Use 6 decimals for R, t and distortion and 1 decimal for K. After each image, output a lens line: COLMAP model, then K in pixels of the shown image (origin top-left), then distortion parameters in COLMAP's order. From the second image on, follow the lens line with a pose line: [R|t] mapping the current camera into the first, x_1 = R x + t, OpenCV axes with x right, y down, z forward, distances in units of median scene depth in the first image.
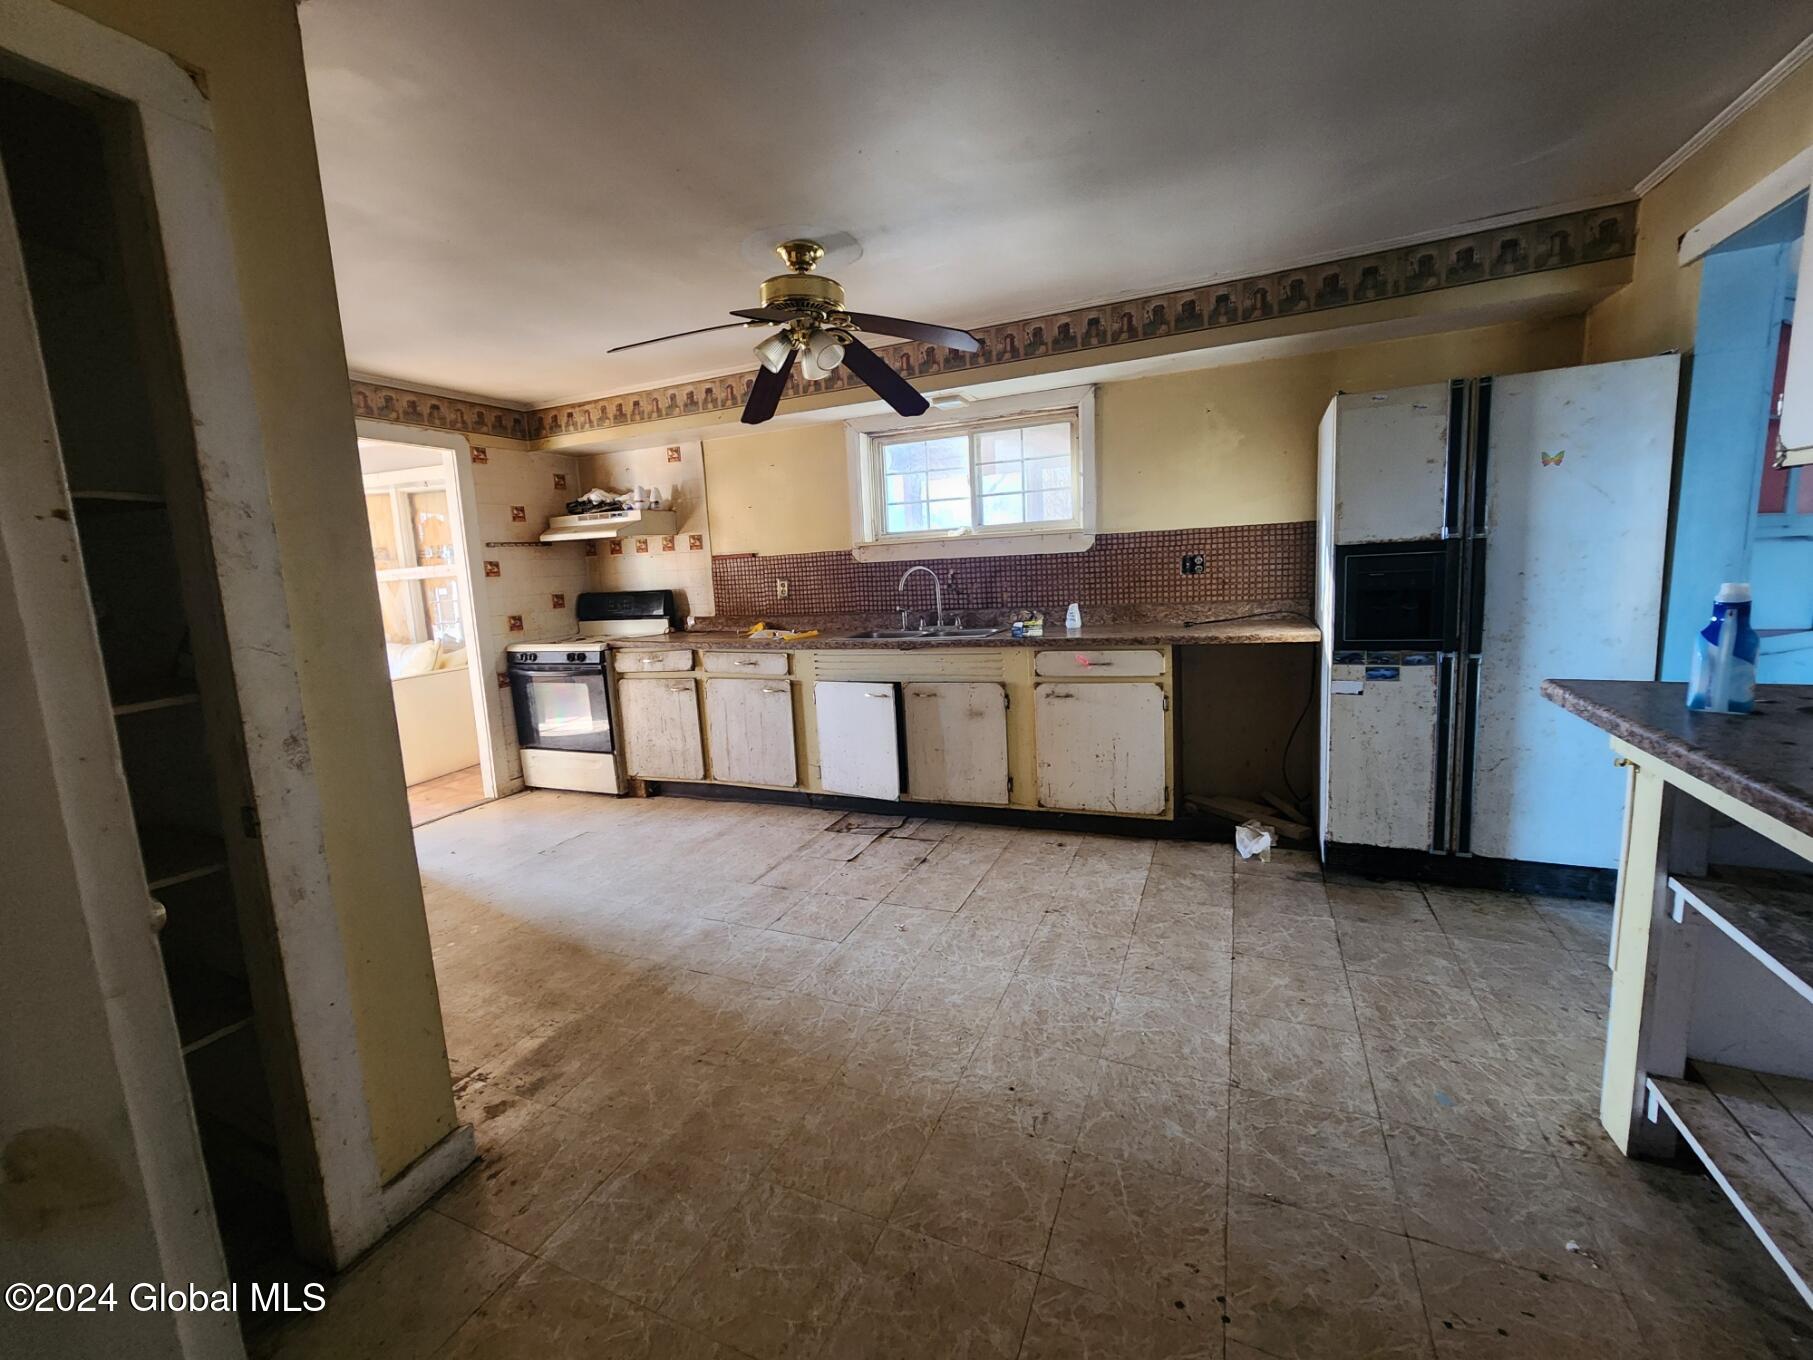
lens RADIAL K [[748.9, 0, 914.6], [0, 748.9, 669.1], [0, 0, 1]] dist [-0.003781, -0.000723]
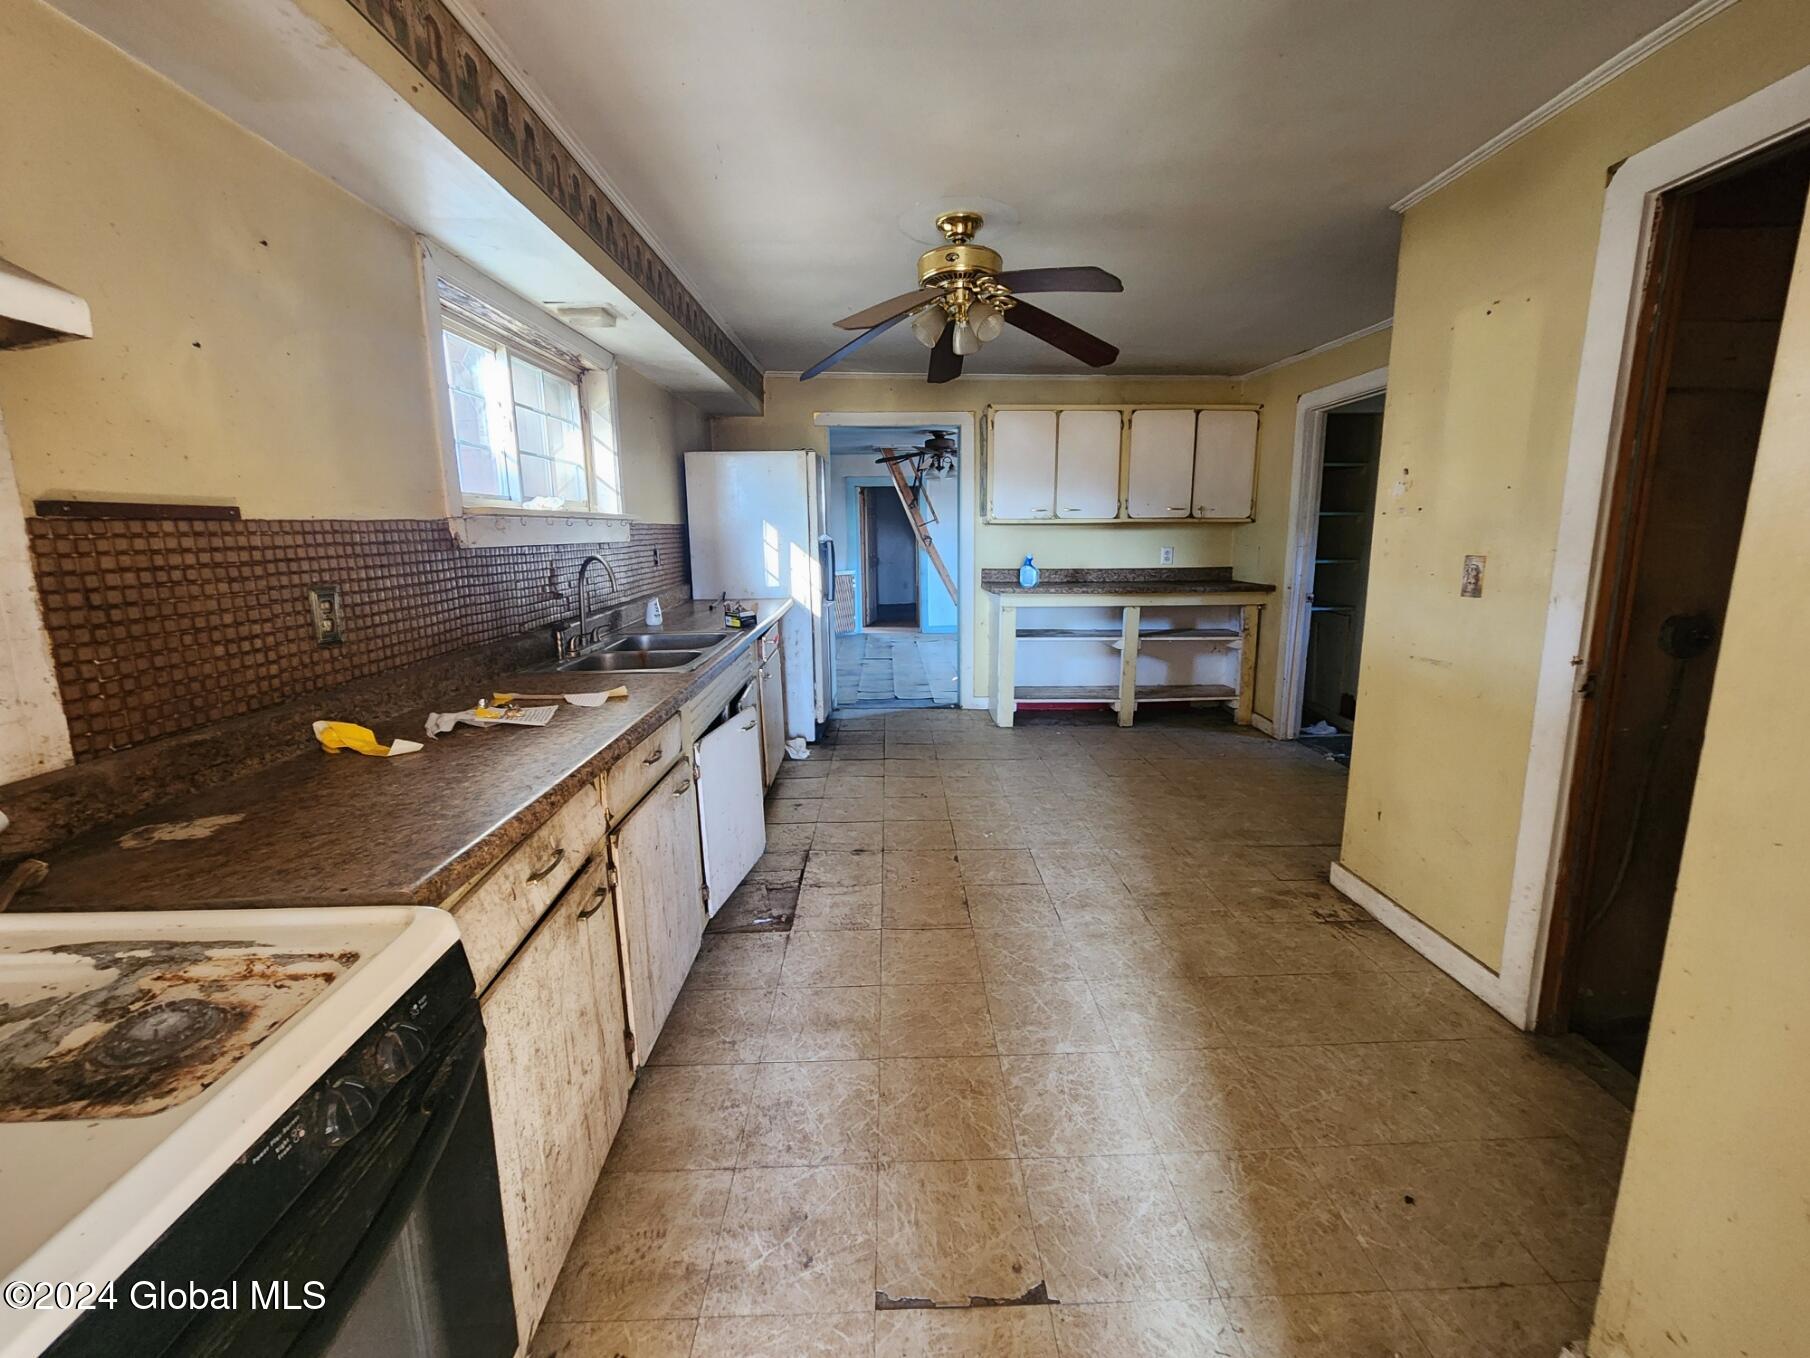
lens RADIAL K [[747.6, 0, 914.0], [0, 747.6, 675.0], [0, 0, 1]] dist [-0.003781, -0.000723]
pose [[-0.434061, -0.116731, 0.893289, -0.944324], [0.159303, 0.965999, 0.203640, -0.167160], [-0.886687, 0.230696, -0.400707, 1.392506]]
